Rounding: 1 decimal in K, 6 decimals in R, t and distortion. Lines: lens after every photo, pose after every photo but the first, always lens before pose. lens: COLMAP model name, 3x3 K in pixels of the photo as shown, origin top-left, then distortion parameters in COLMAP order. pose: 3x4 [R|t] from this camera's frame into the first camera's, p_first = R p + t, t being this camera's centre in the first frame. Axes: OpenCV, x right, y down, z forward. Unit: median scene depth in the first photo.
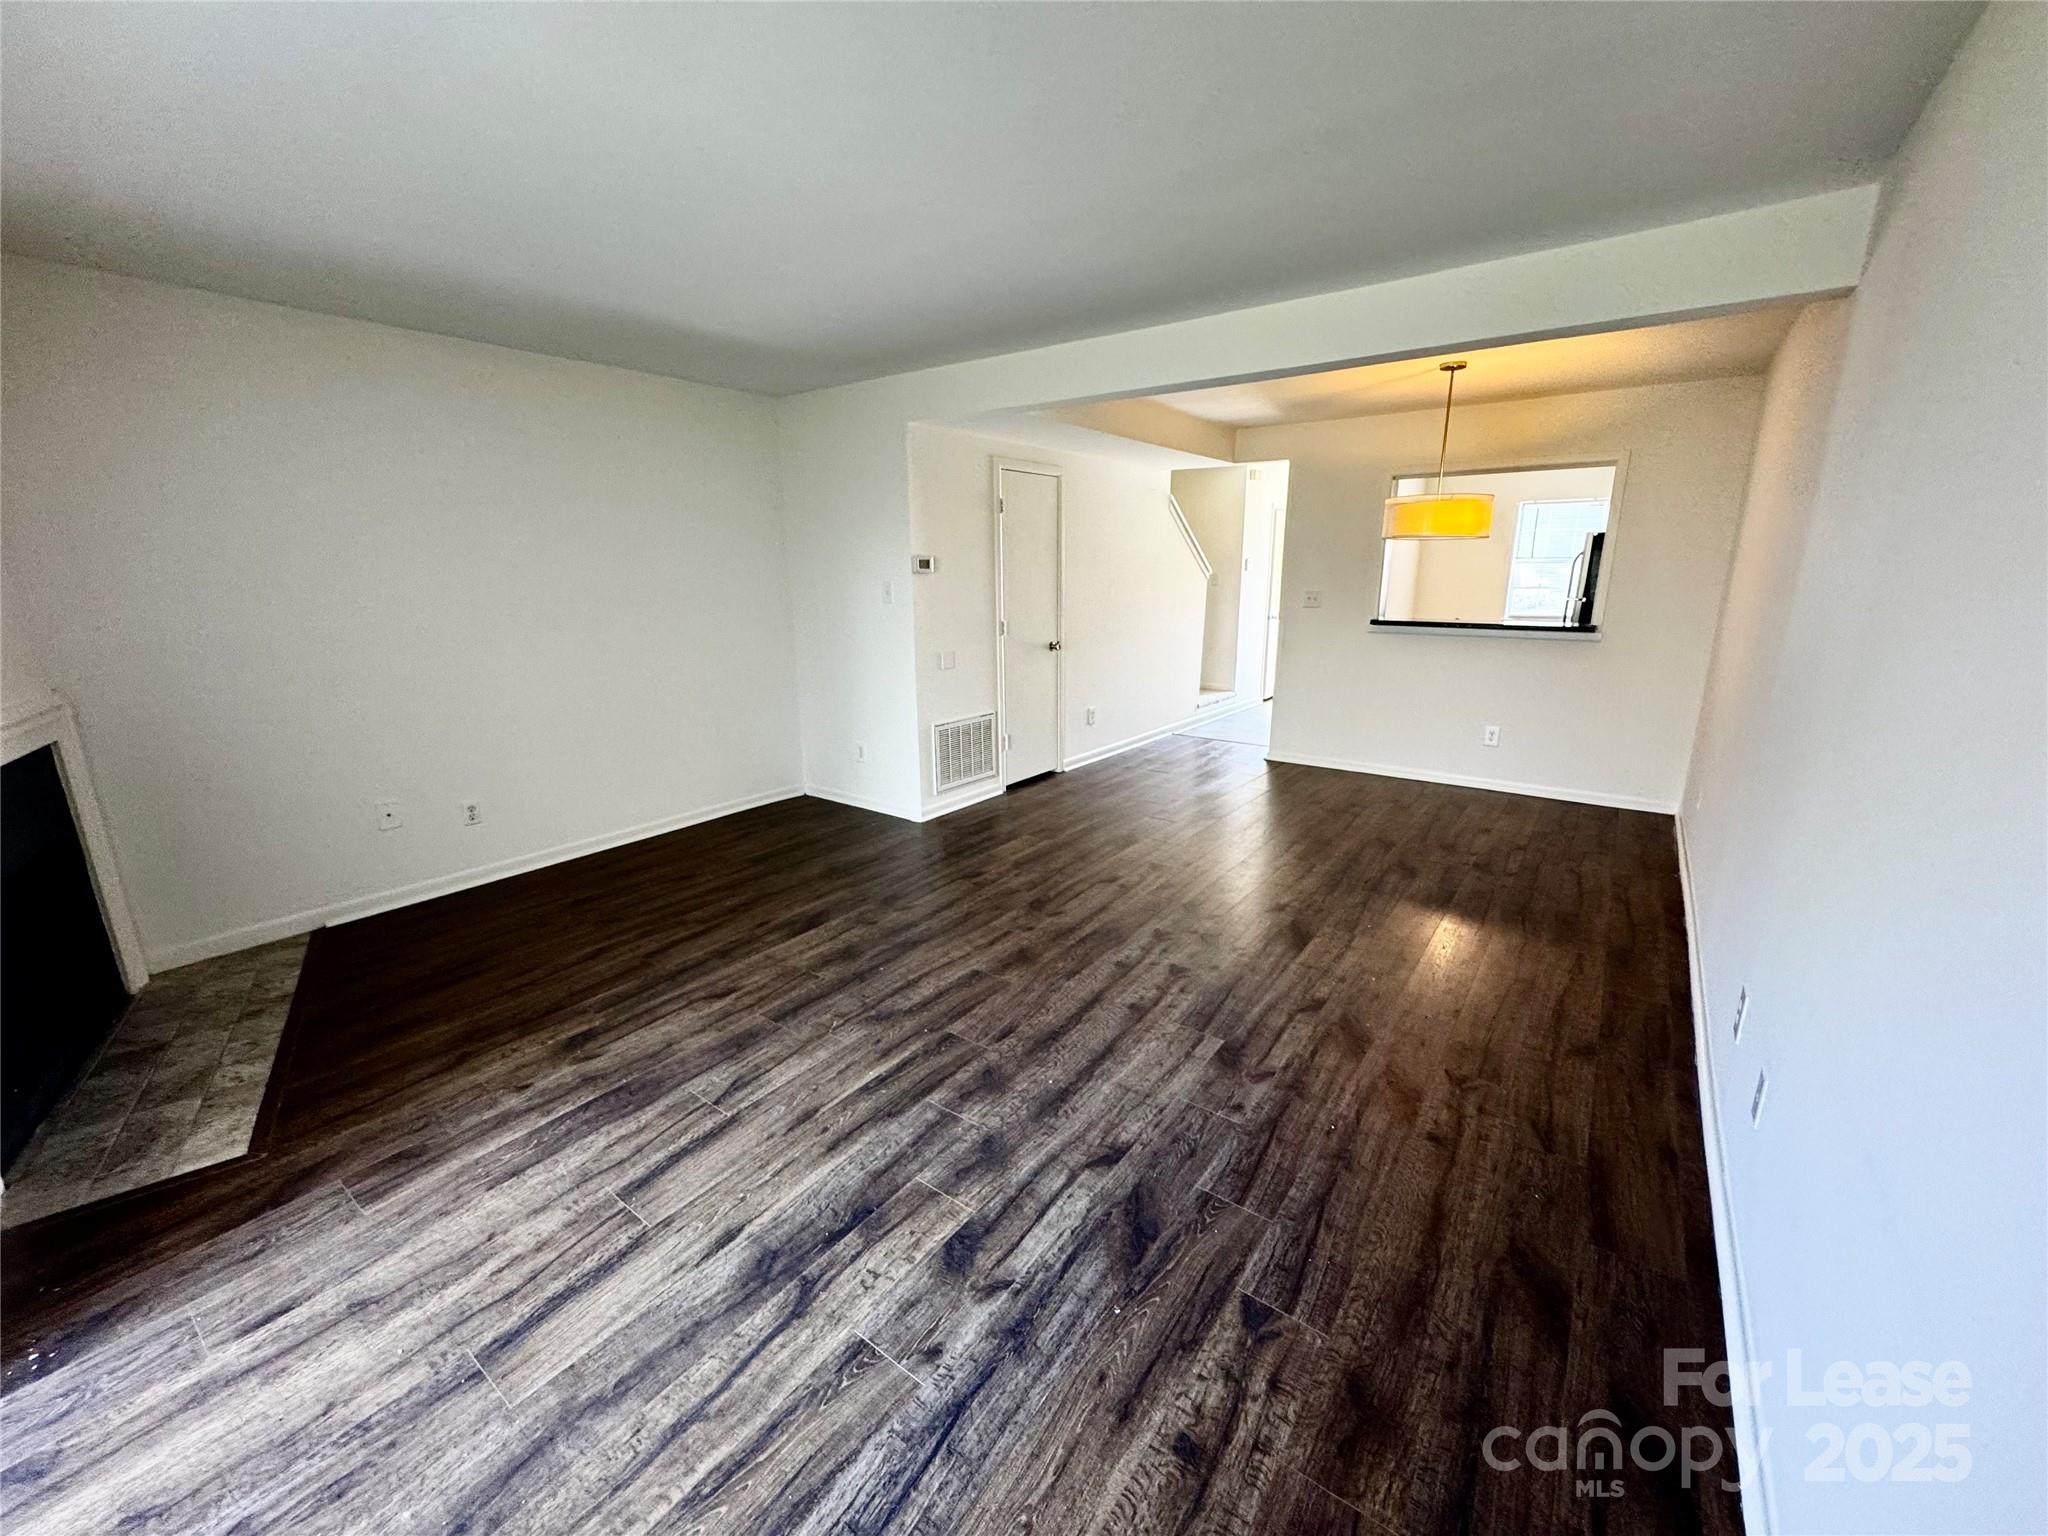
lens RADIAL K [[817.1, 0, 1024.8], [0, 817.1, 771.5], [0, 0, 1]] dist [-0.000764, 0.000015]
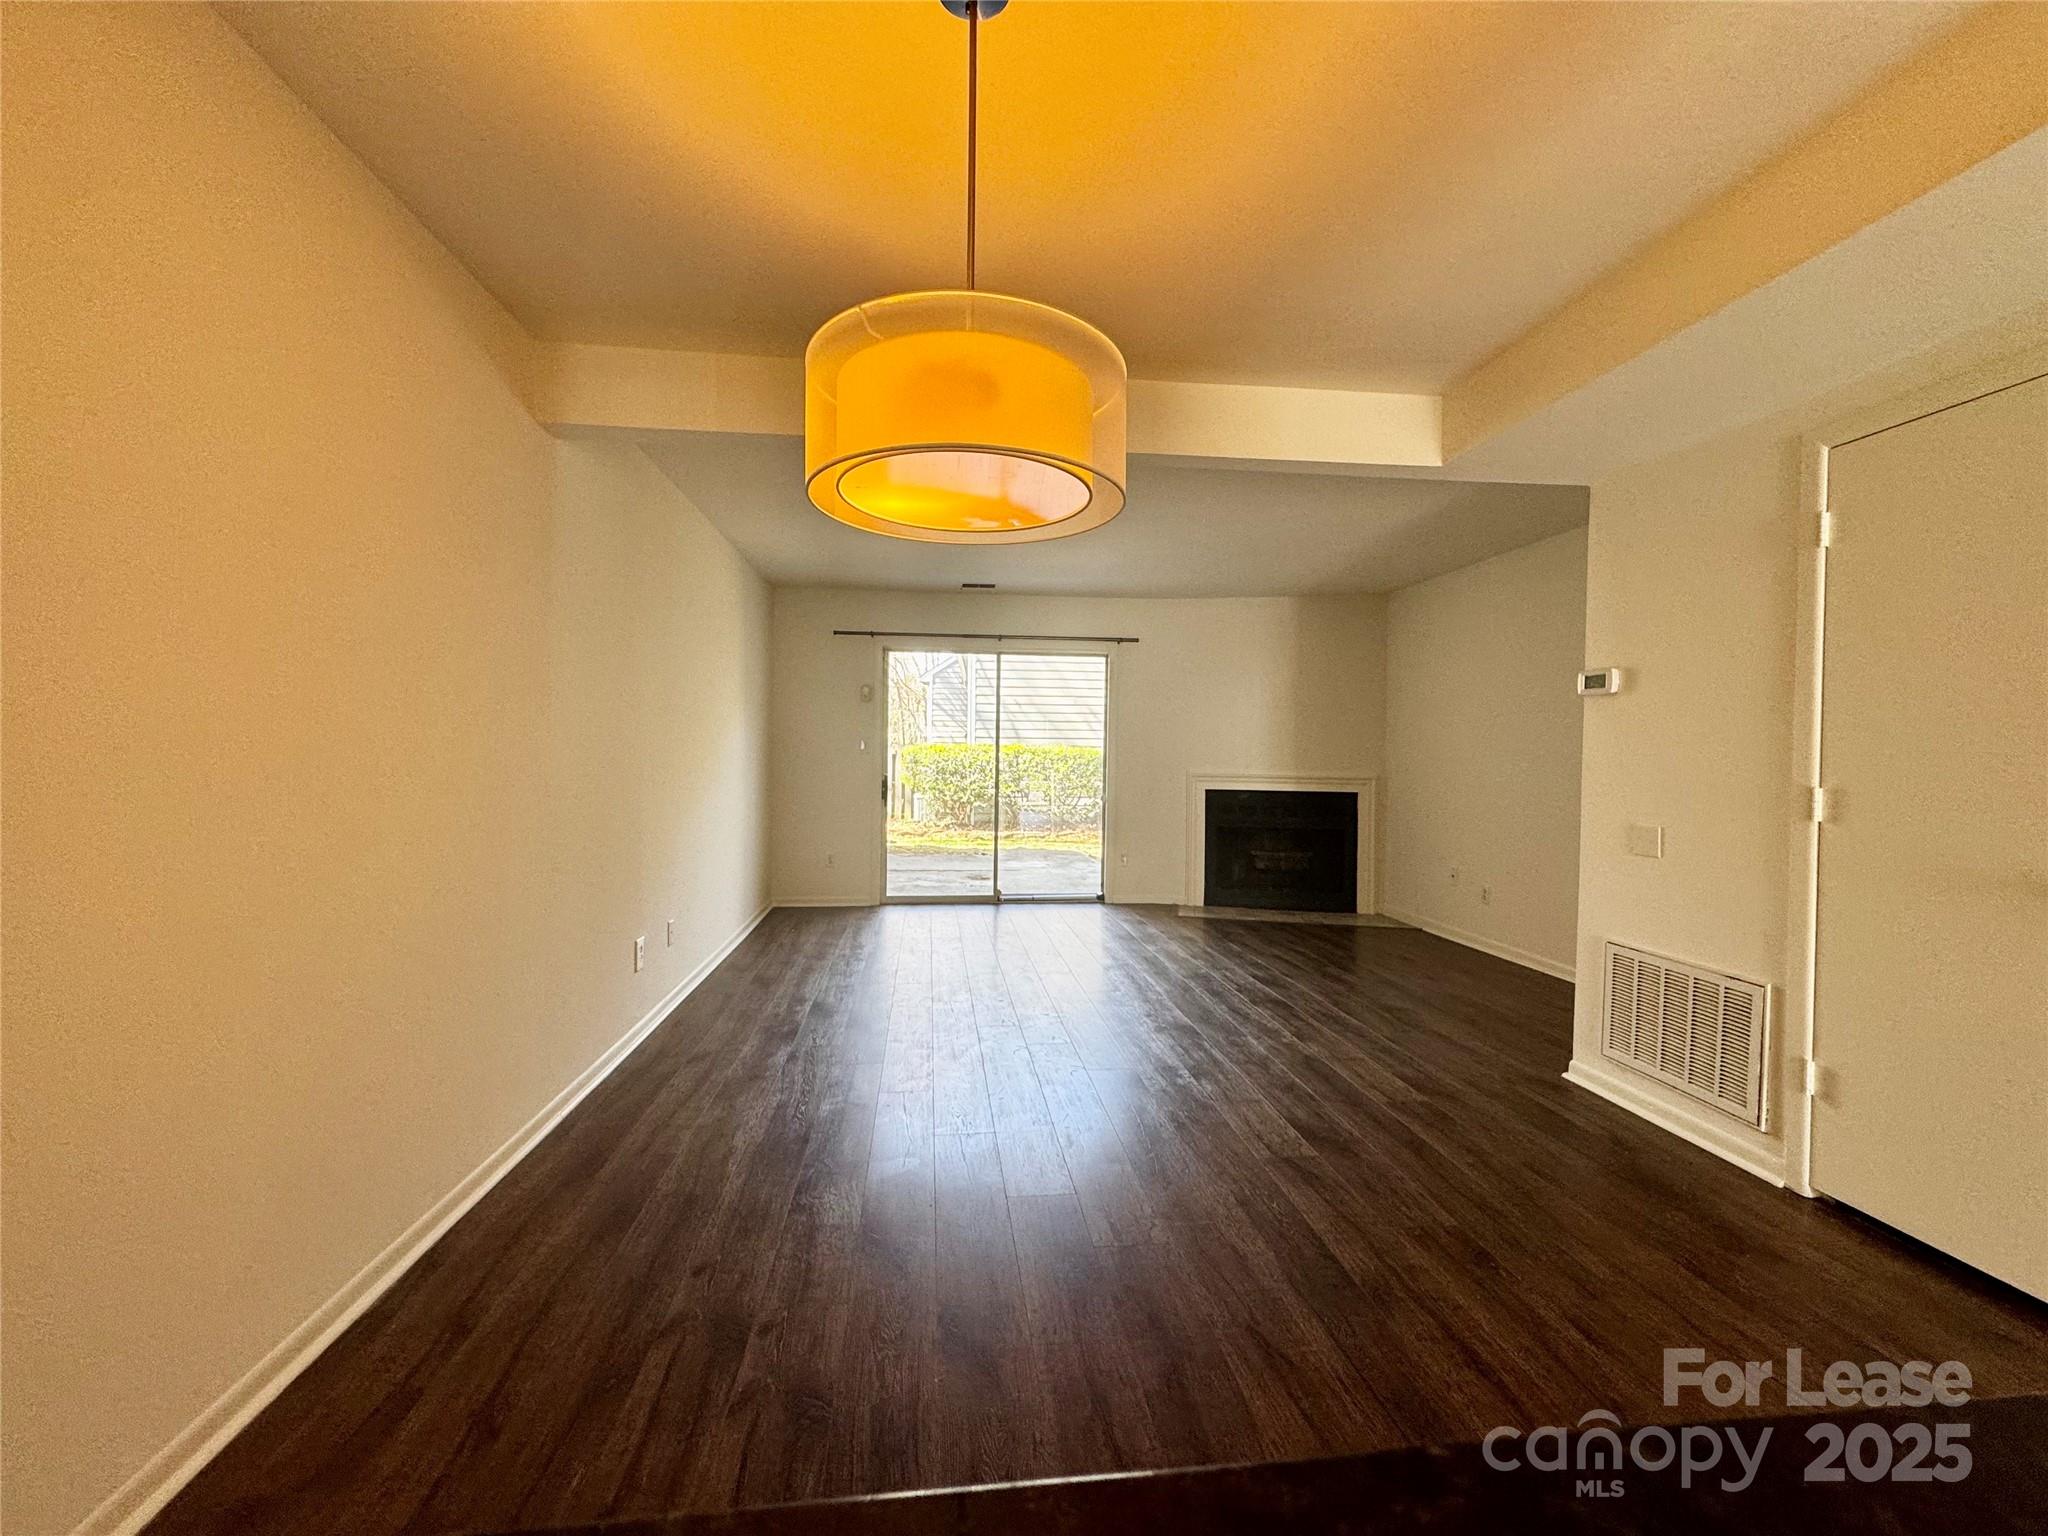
lens RADIAL K [[817.1, 0, 1023.8], [0, 817.1, 773.3], [0, 0, 1]] dist [-0.000764, 0.000015]
pose [[-0.733547, 0.018295, -0.679392, 0.813585], [-0.167585, 0.963902, 0.206900, -0.302656], [0.658653, 0.265627, -0.704002, 1.470006]]
